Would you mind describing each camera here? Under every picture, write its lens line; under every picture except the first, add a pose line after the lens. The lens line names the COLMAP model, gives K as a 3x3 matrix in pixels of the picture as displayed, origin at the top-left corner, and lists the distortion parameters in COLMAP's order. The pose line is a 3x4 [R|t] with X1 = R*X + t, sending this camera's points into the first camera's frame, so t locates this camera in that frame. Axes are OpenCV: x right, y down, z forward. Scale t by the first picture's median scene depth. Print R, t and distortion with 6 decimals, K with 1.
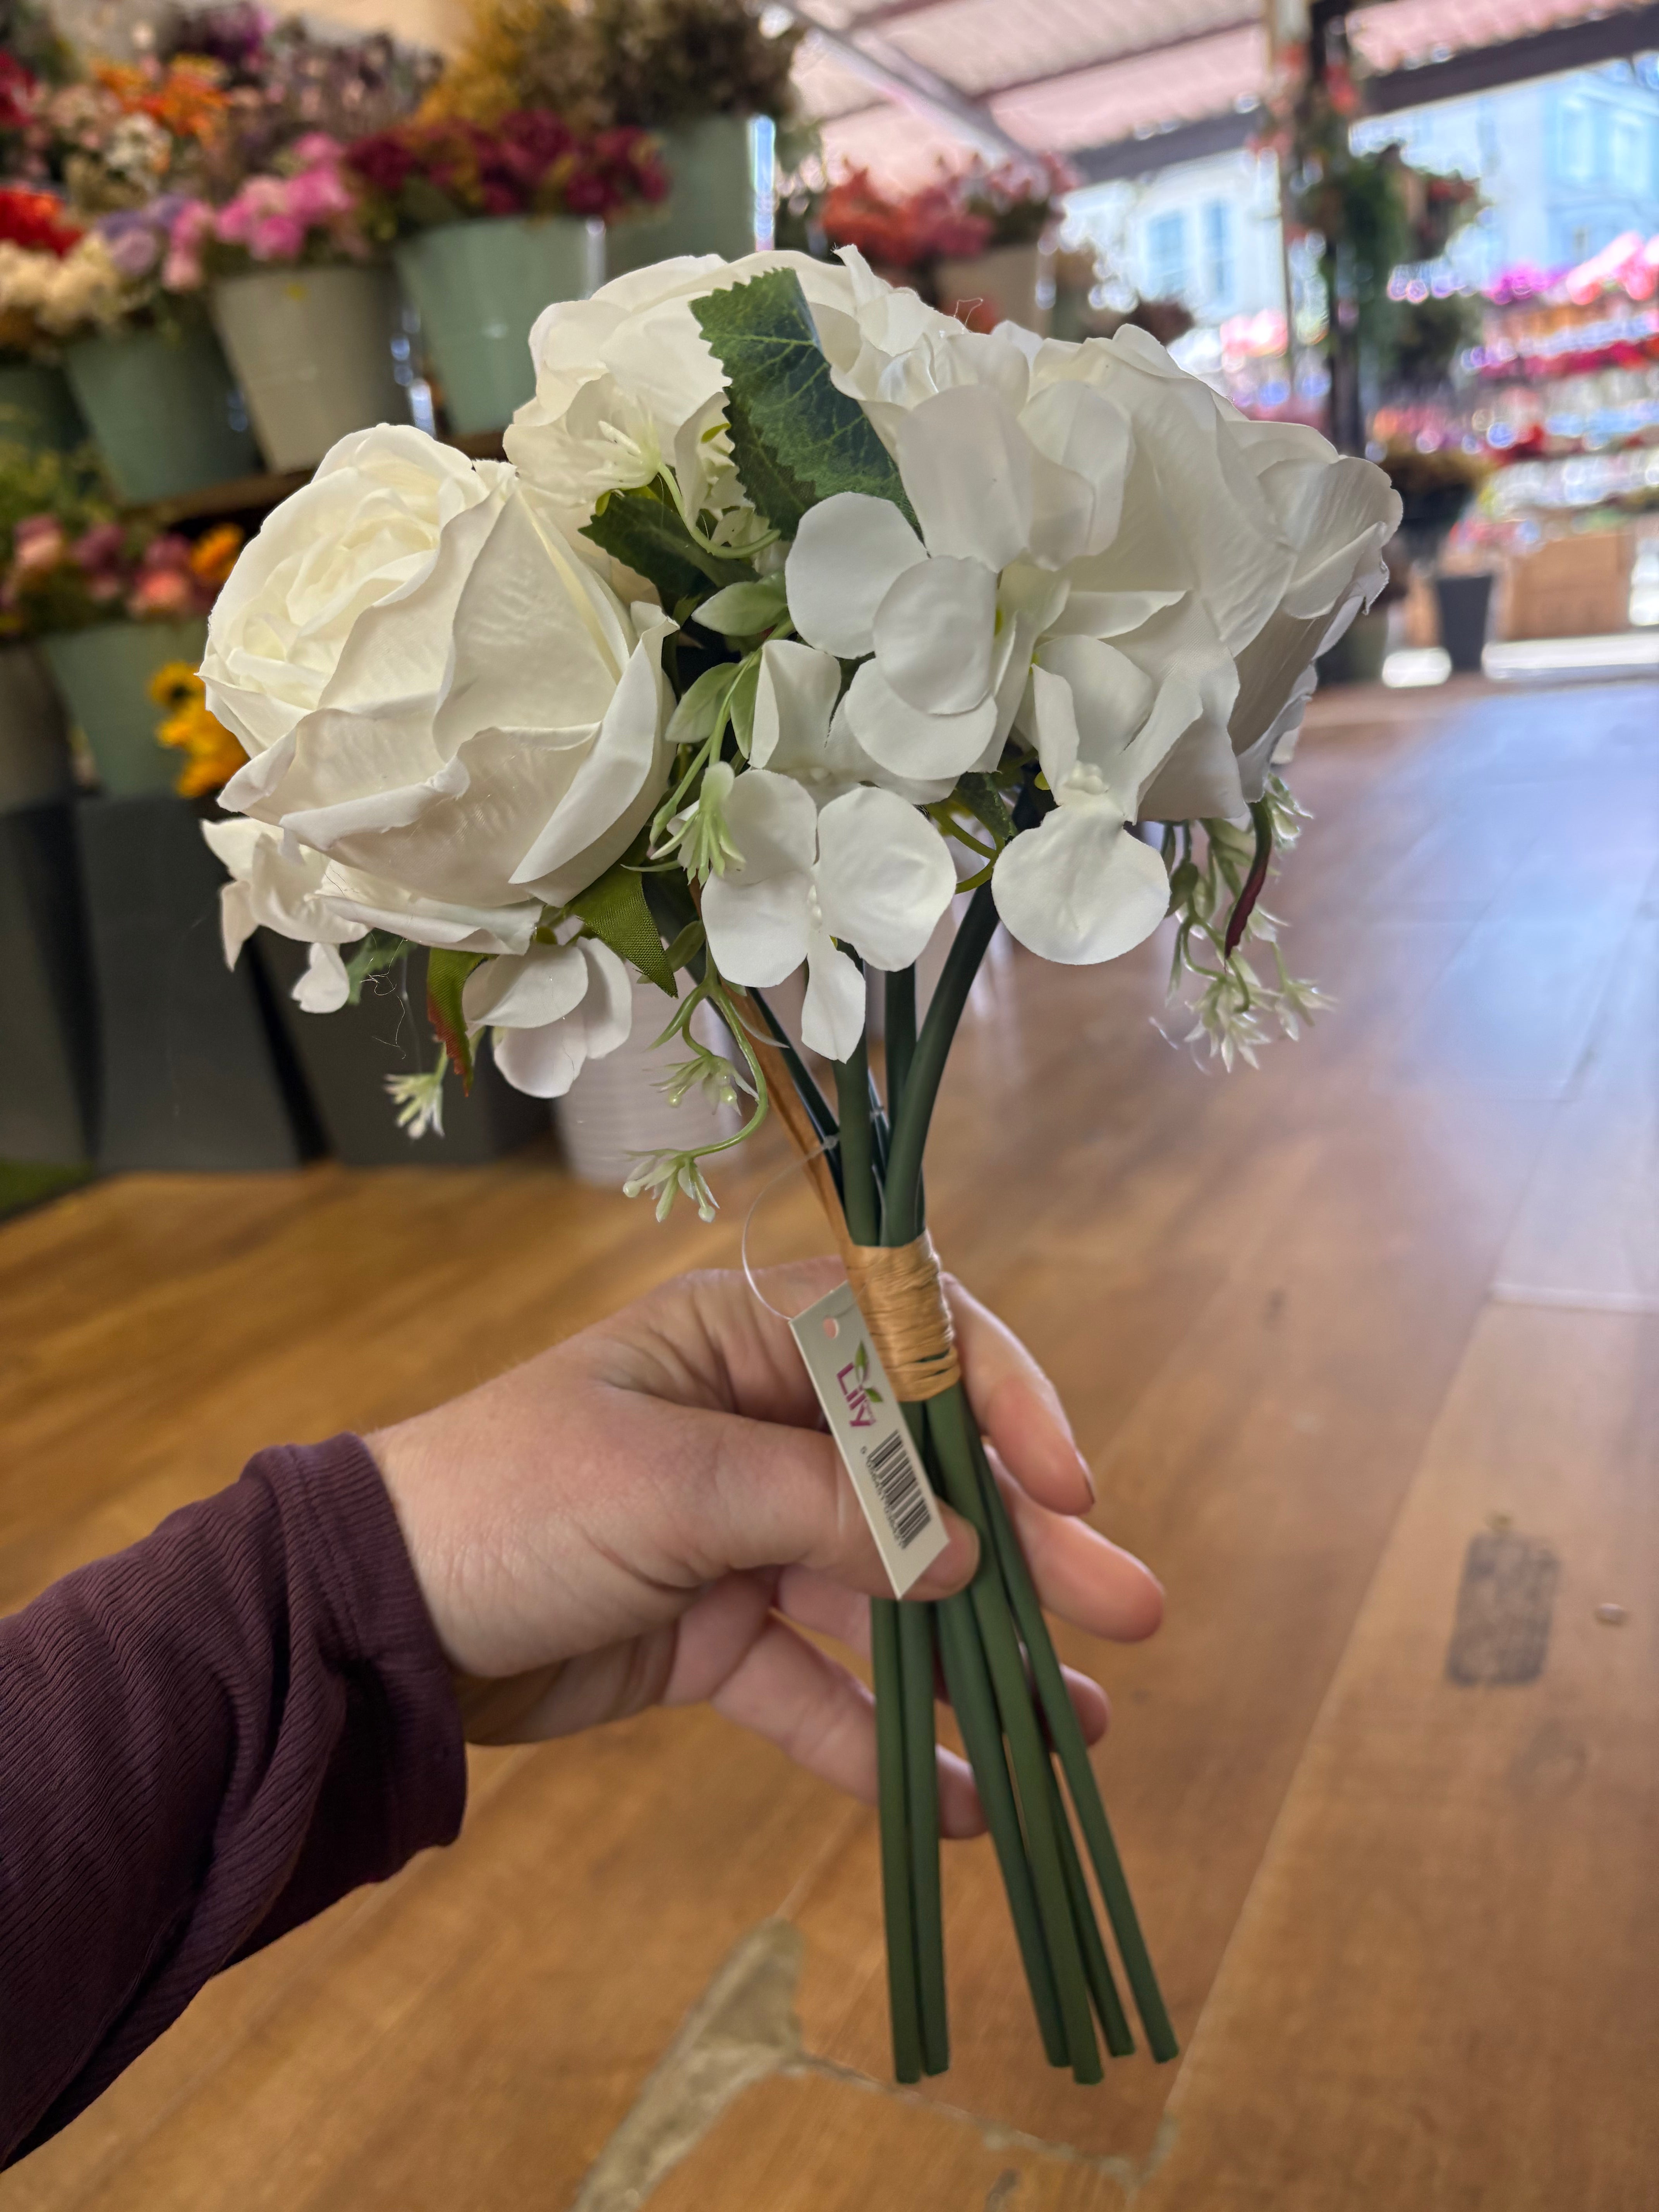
lens RADIAL K [[1691.2, 0, 826.7], [0, 1691.2, 1124.2], [0, 0, 1]] dist [0.045090, -0.070036]
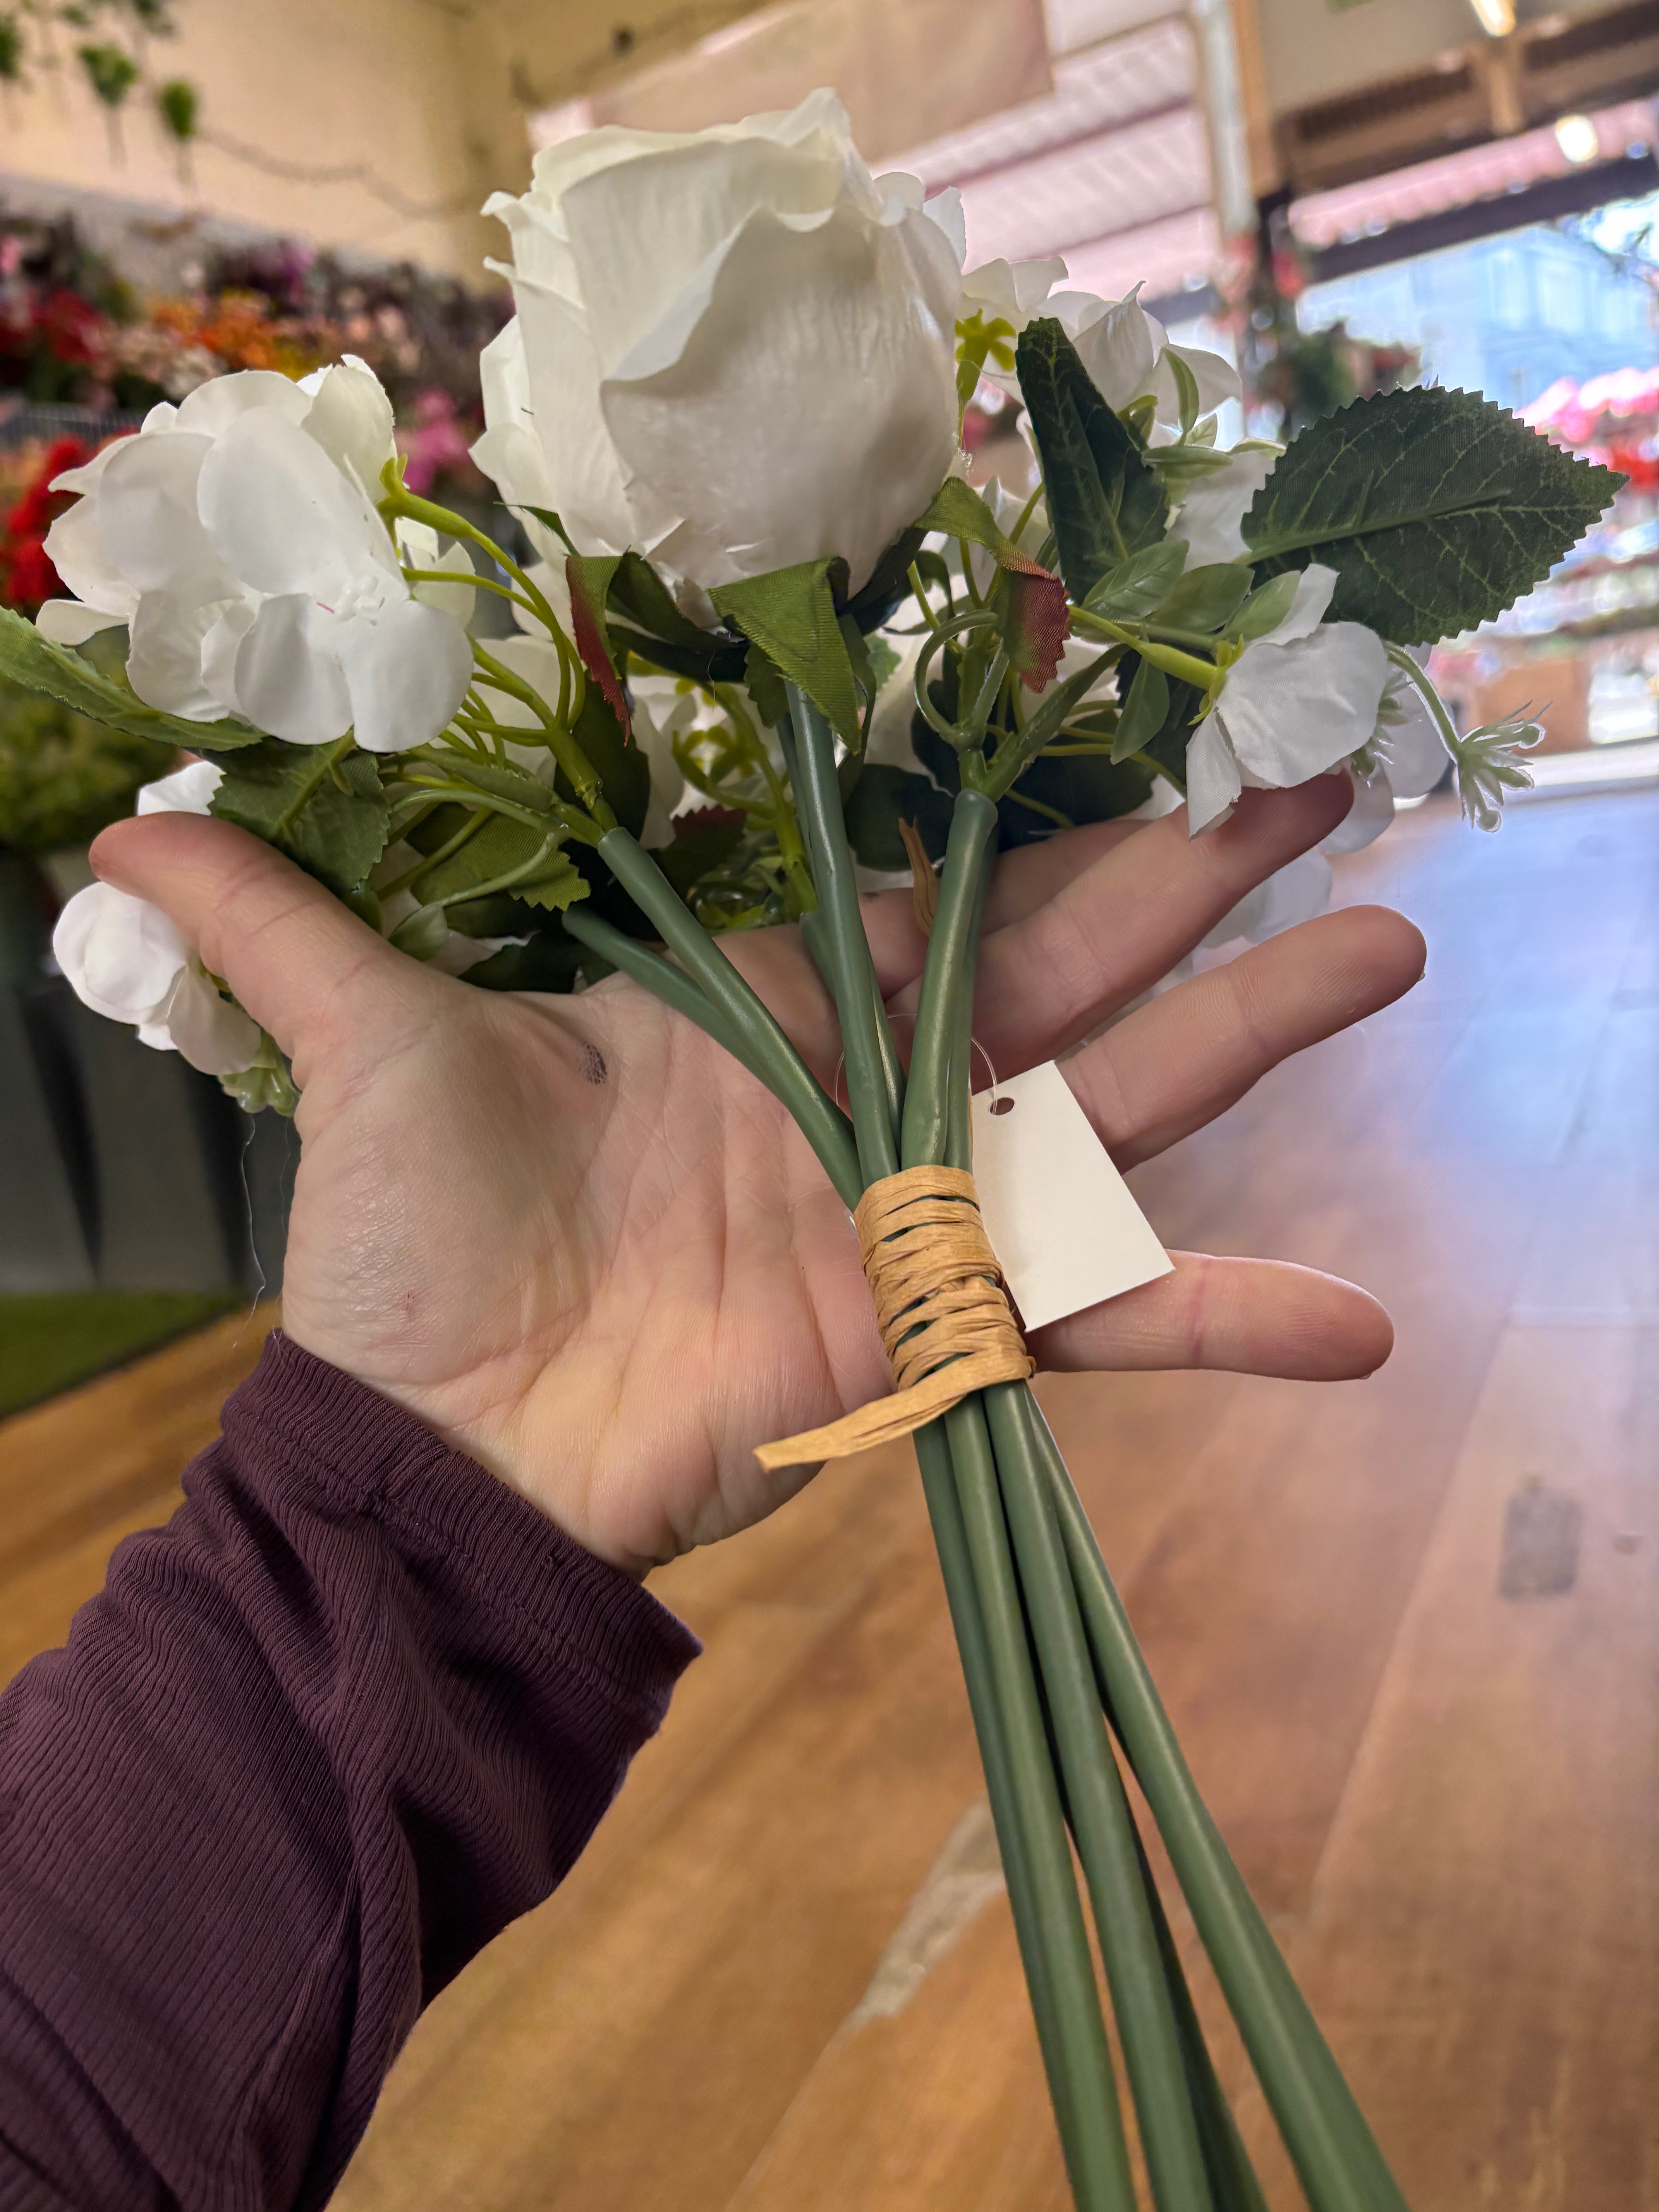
lens RADIAL K [[1691.2, 0, 838.4], [0, 1691.2, 1127.5], [0, 0, 1]] dist [0.045090, -0.070036]
pose [[0.998957, -0.045003, 0.007743, -0.048942], [0.045479, 0.995756, -0.080016, 0.025395], [-0.004109, 0.080285, 0.996763, -0.115426]]
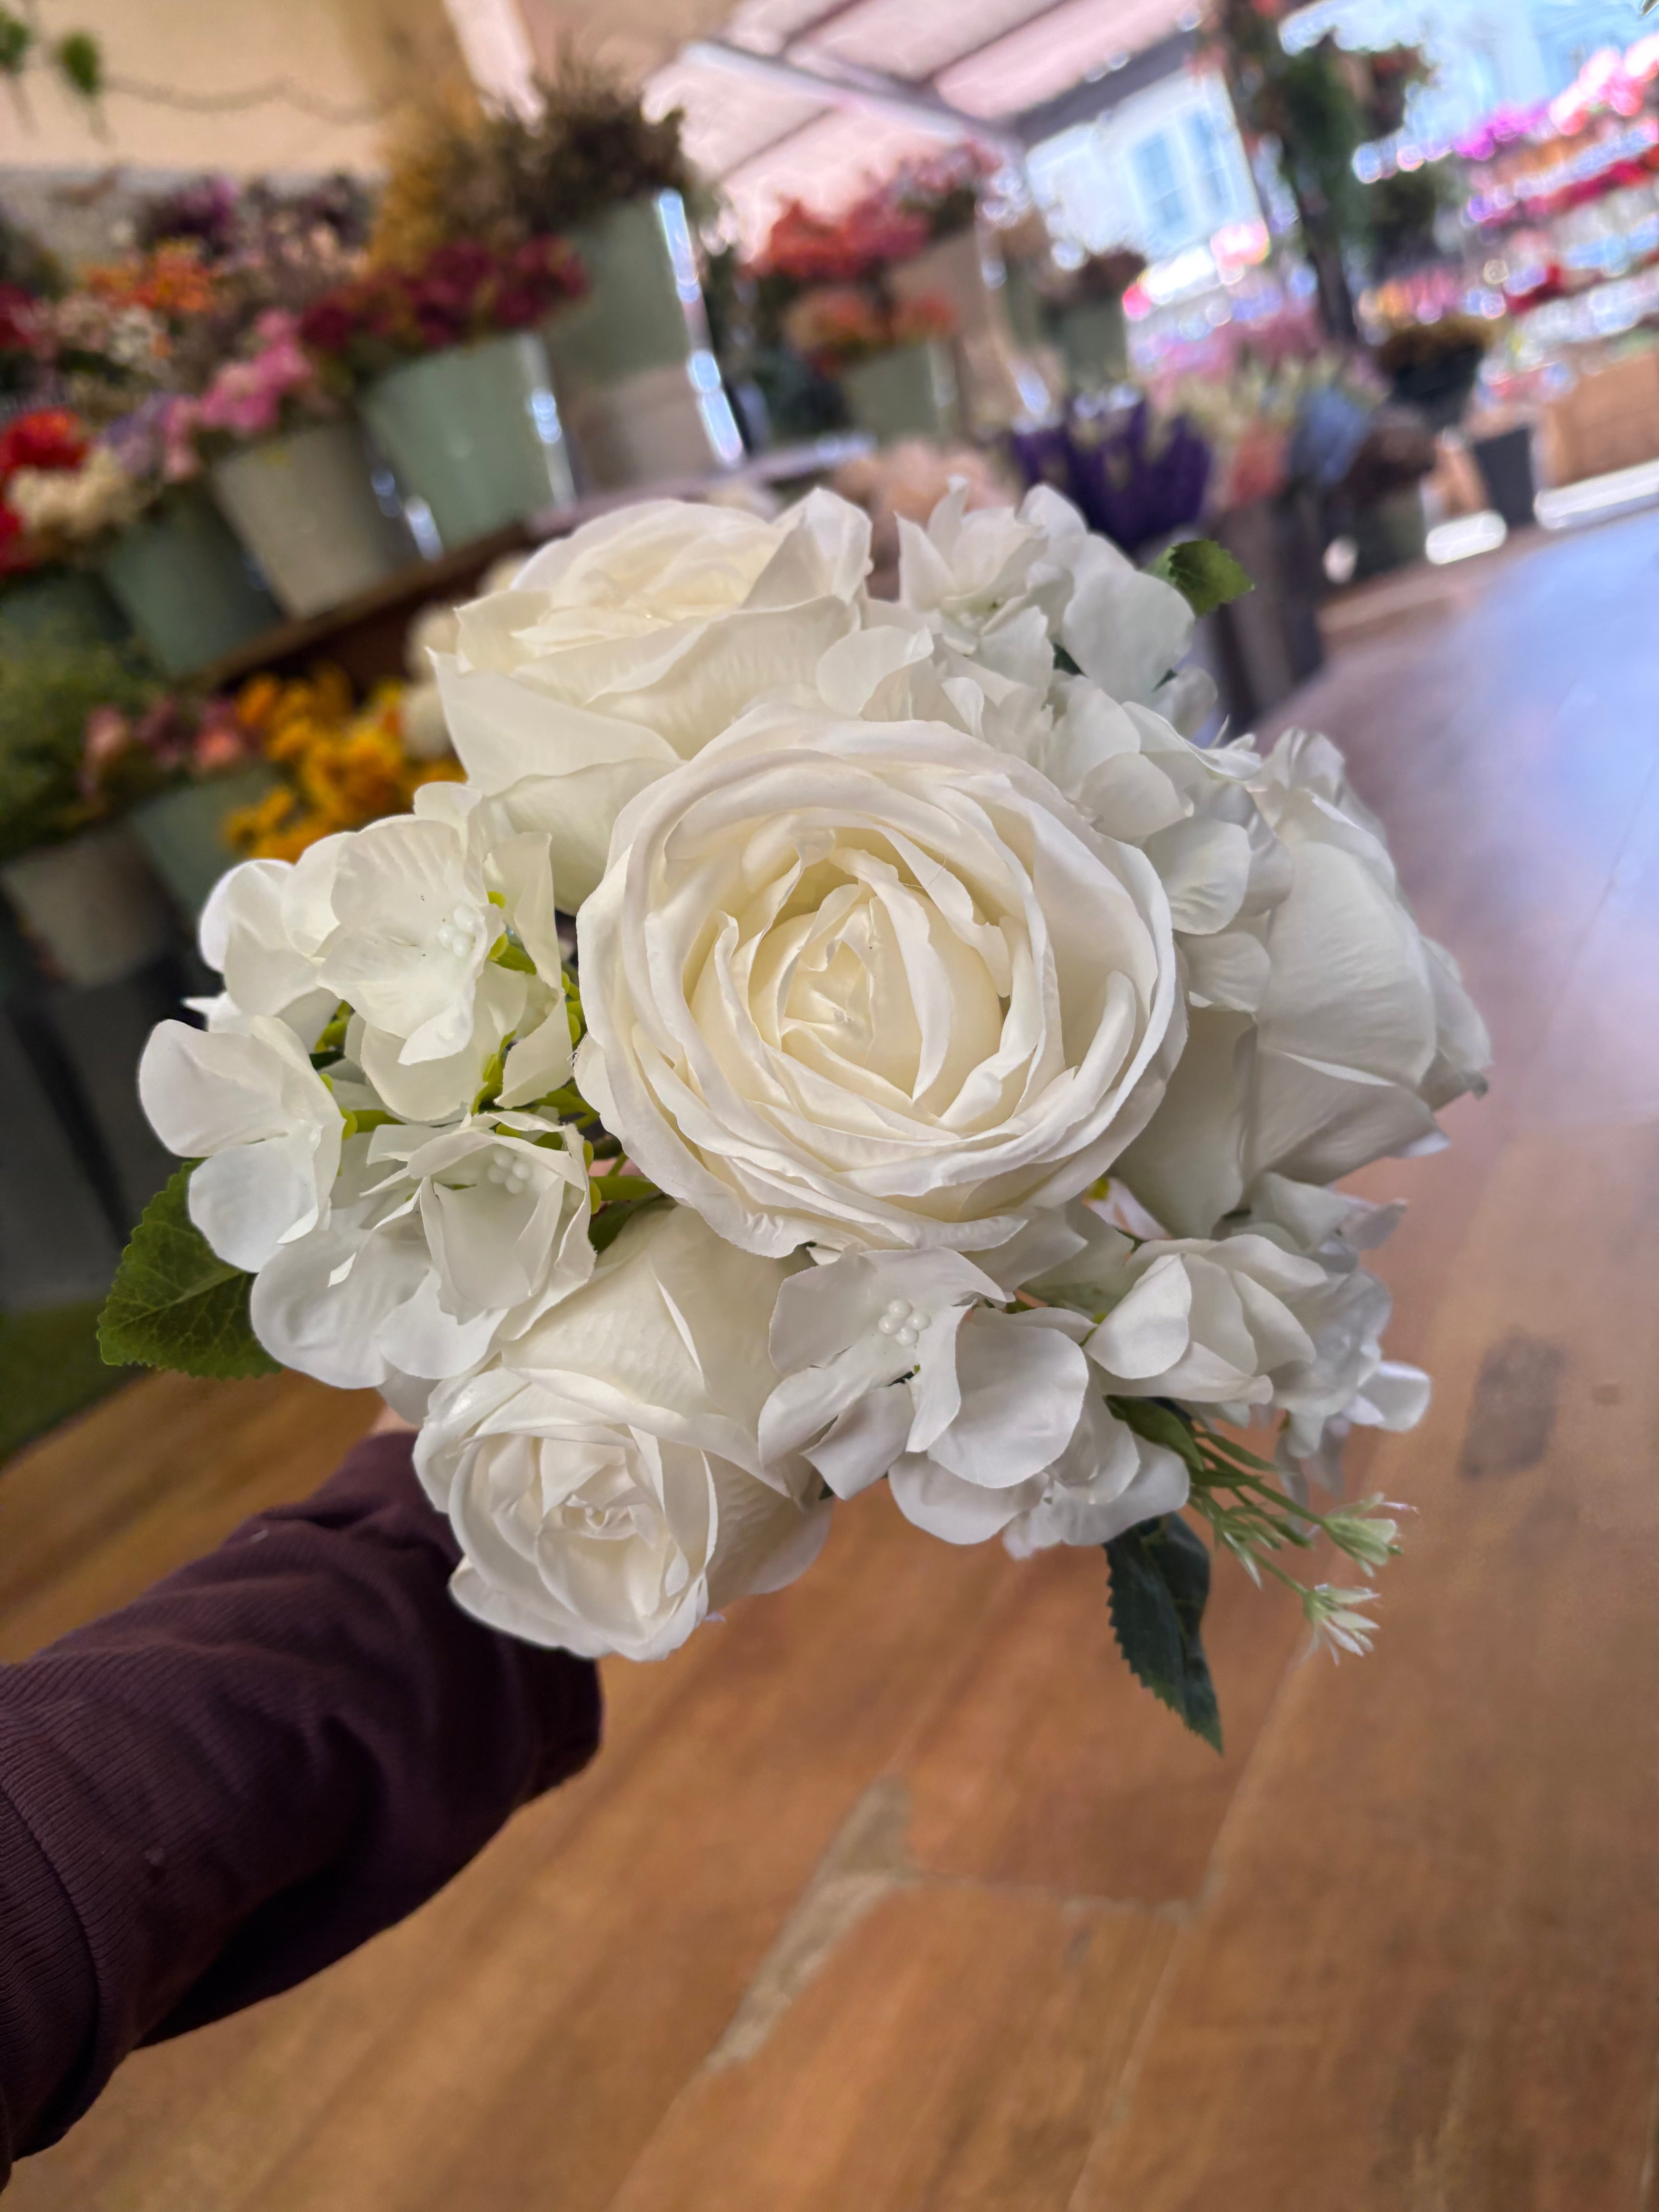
lens RADIAL K [[1691.2, 0, 835.4], [0, 1691.2, 1120.5], [0, 0, 1]] dist [0.045090, -0.070036]
pose [[0.976151, -0.197074, -0.091058, 0.047906], [0.196685, 0.980376, -0.013318, 0.014705], [0.091896, -0.004910, 0.995757, -0.057362]]
